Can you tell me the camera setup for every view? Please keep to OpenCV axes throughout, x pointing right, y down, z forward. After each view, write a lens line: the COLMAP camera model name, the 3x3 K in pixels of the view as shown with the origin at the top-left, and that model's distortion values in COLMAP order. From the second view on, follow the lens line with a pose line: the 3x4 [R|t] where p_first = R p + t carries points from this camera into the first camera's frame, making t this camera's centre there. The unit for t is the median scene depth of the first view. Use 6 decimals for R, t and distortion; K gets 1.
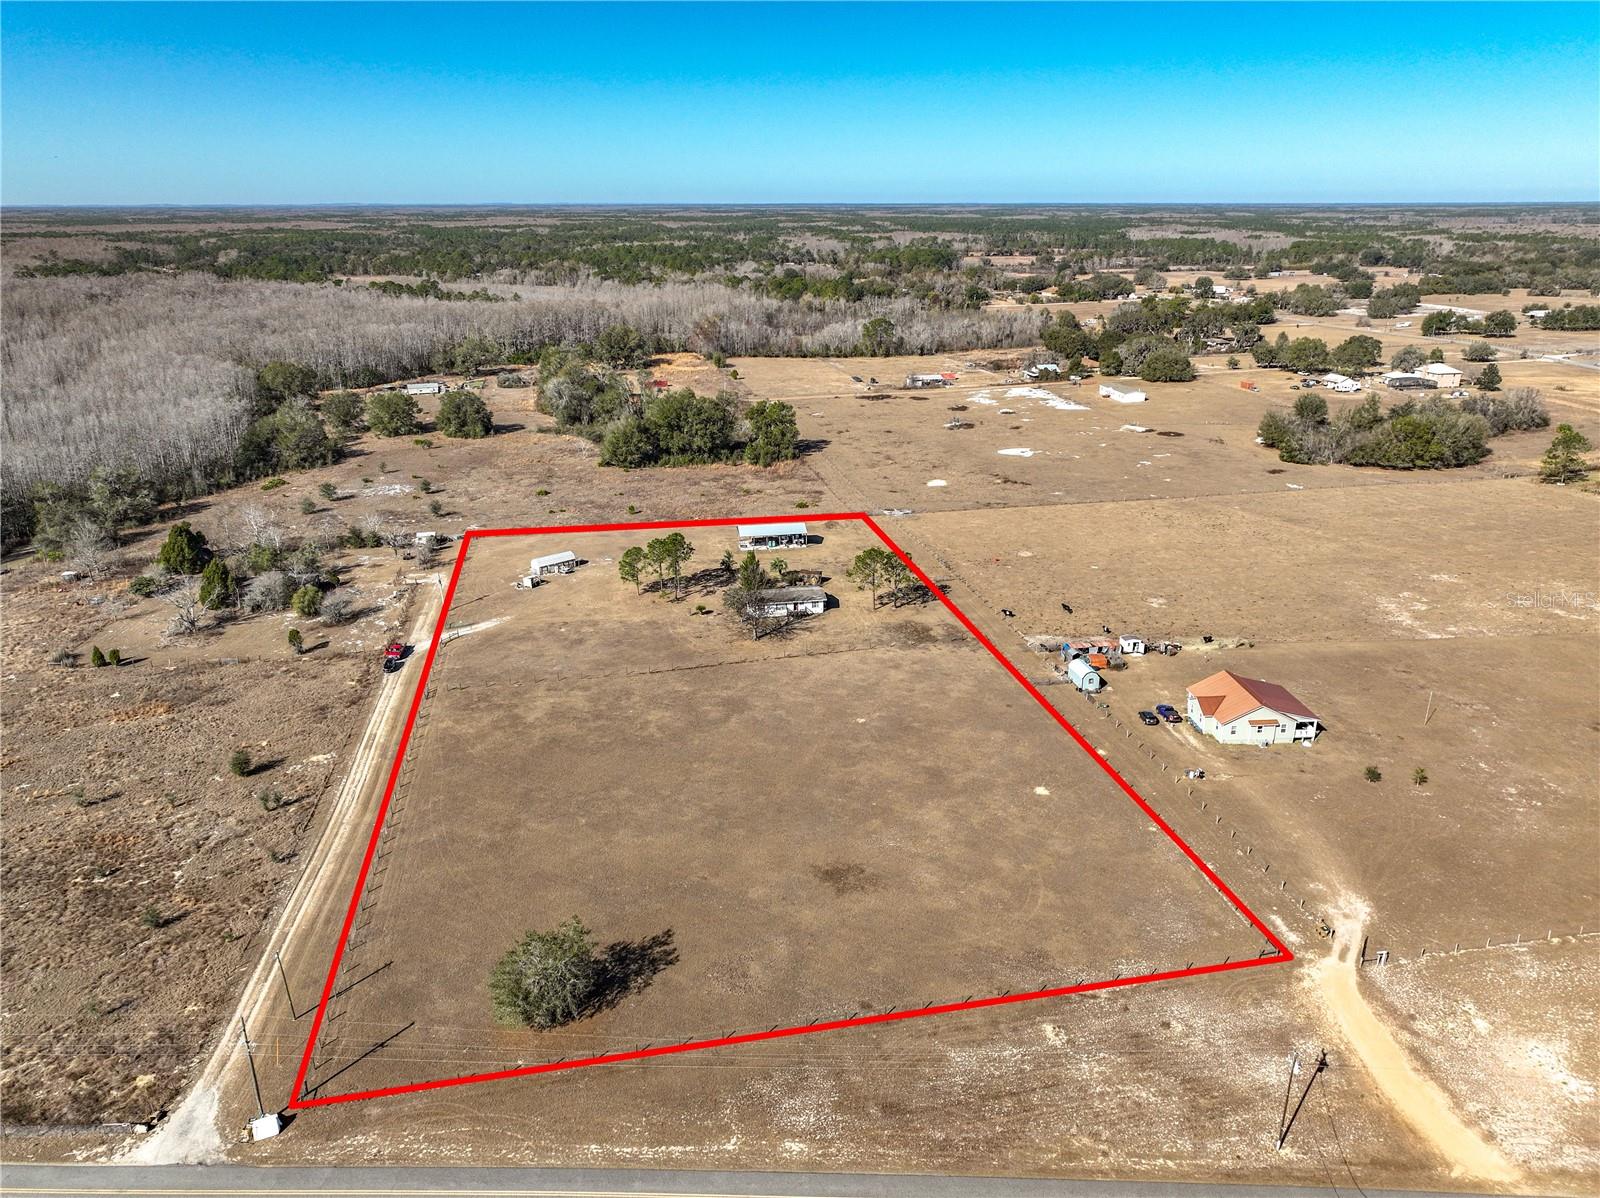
lens RADIAL K [[1138.5, 0, 800.6], [0, 1138.5, 643.0], [0, 0, 1]] dist [-0.003723, 0.008890]
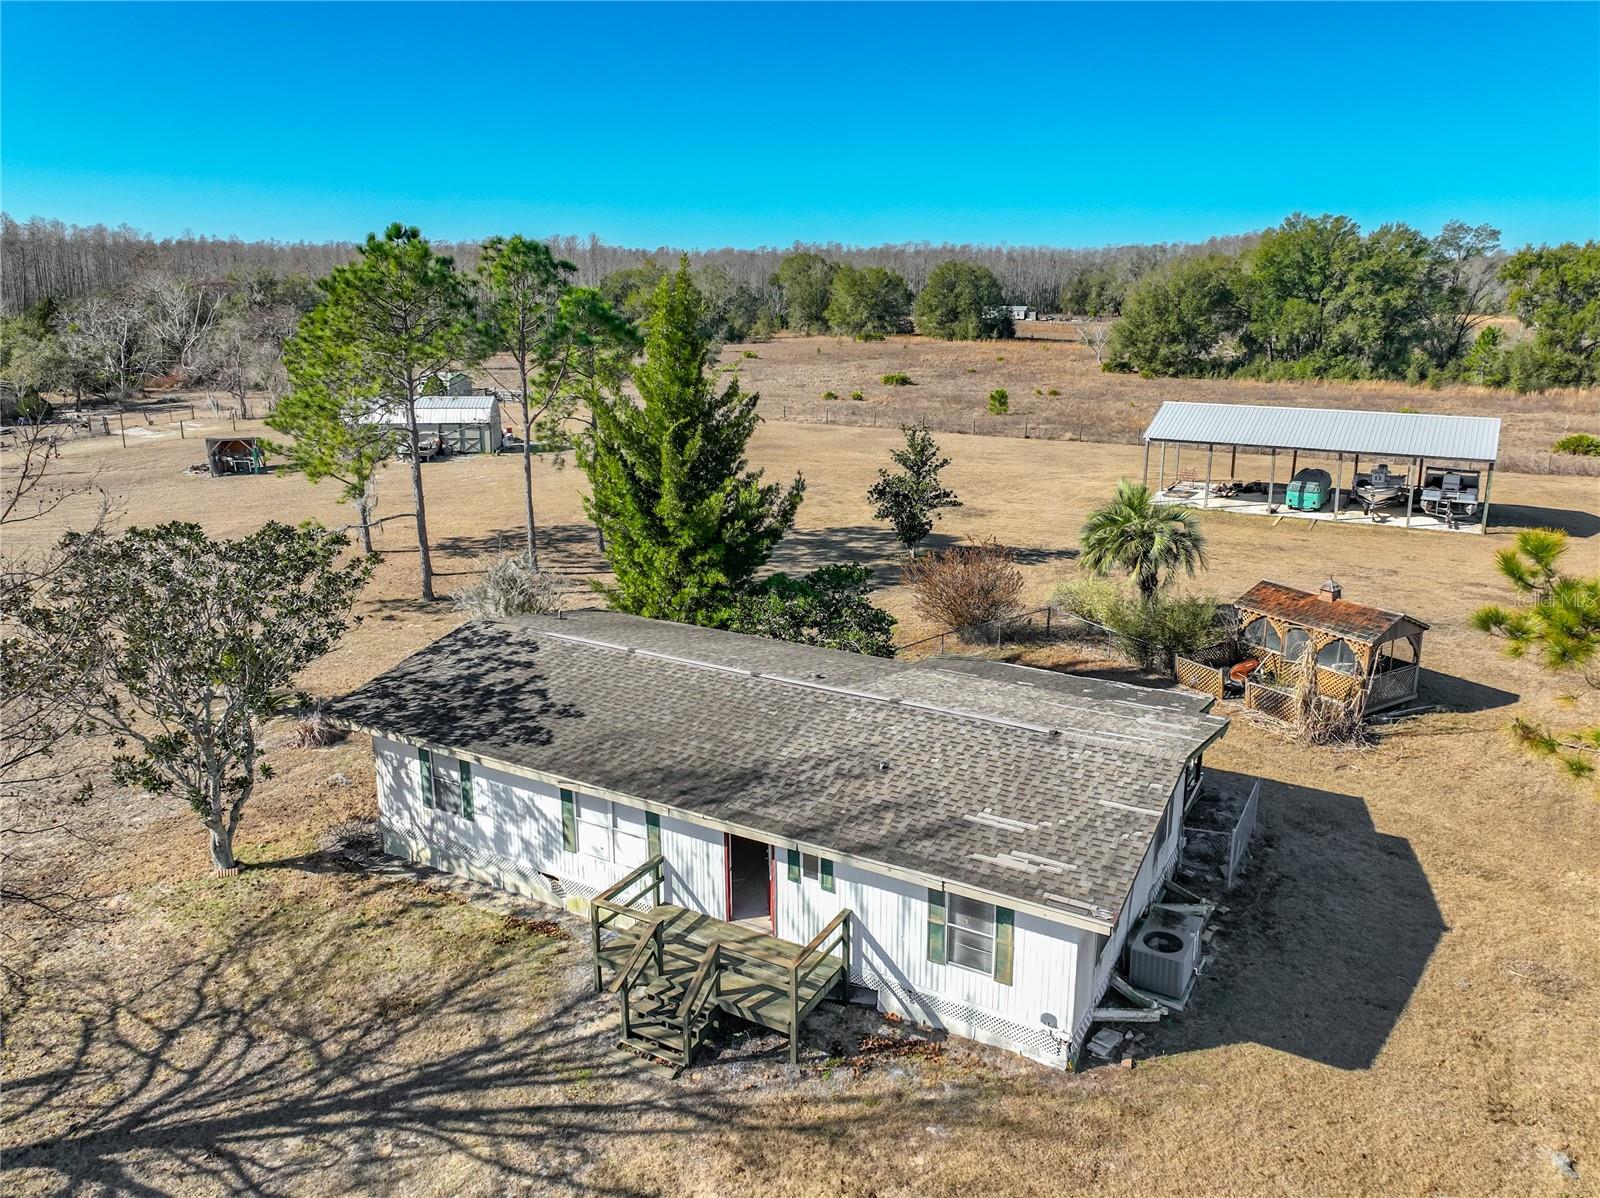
lens RADIAL K [[1176.6, 0, 817.9], [0, 1176.6, 528.7], [0, 0, 1]] dist [-0.007811, -0.003985]
pose [[0.772197, 0.138175, -0.620177, 0.088185], [-0.236321, 0.968502, -0.078467, -0.091021], [0.589800, 0.207153, 0.780528, 1.652792]]
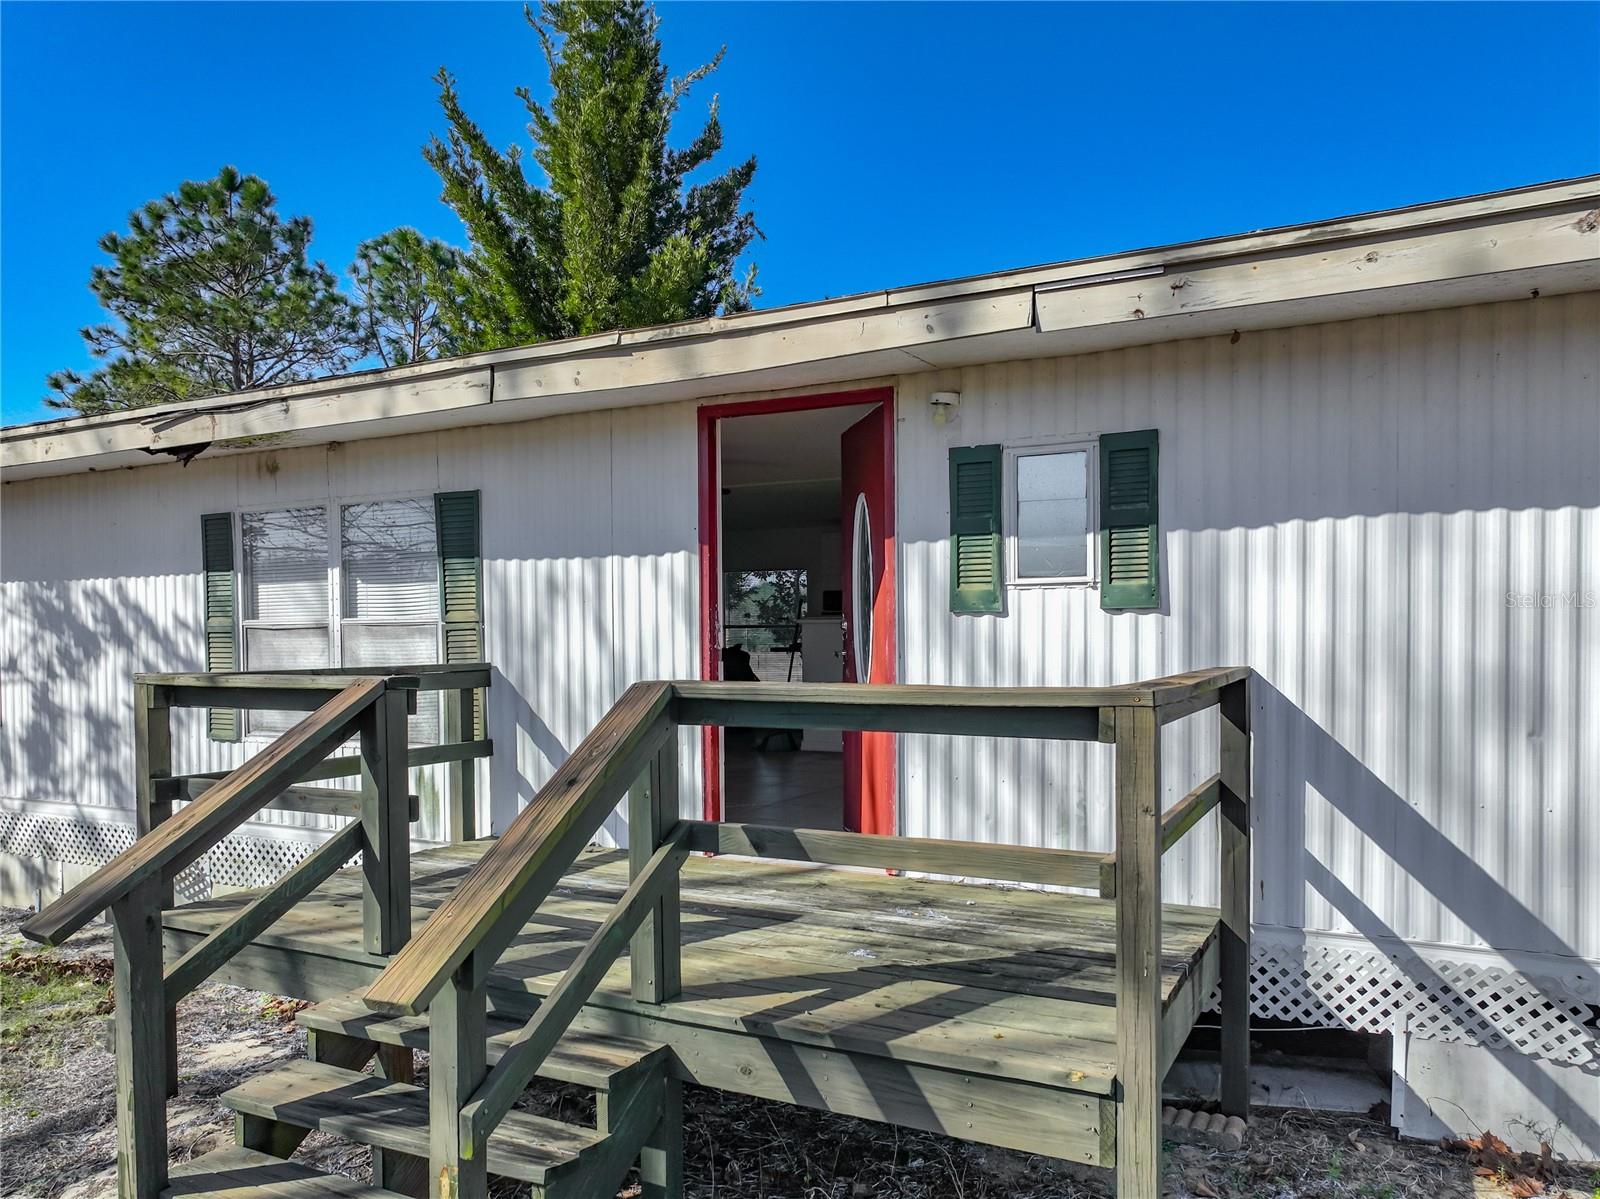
lens RADIAL K [[1138.5, 0, 800.6], [0, 1138.5, 643.5], [0, 0, 1]] dist [-0.003723, 0.008890]
pose [[0.790526, 0.005332, -0.612405, 0.017231], [-0.215769, 0.938270, -0.270356, -0.046462], [0.573160, 0.345862, 0.742877, 1.747013]]
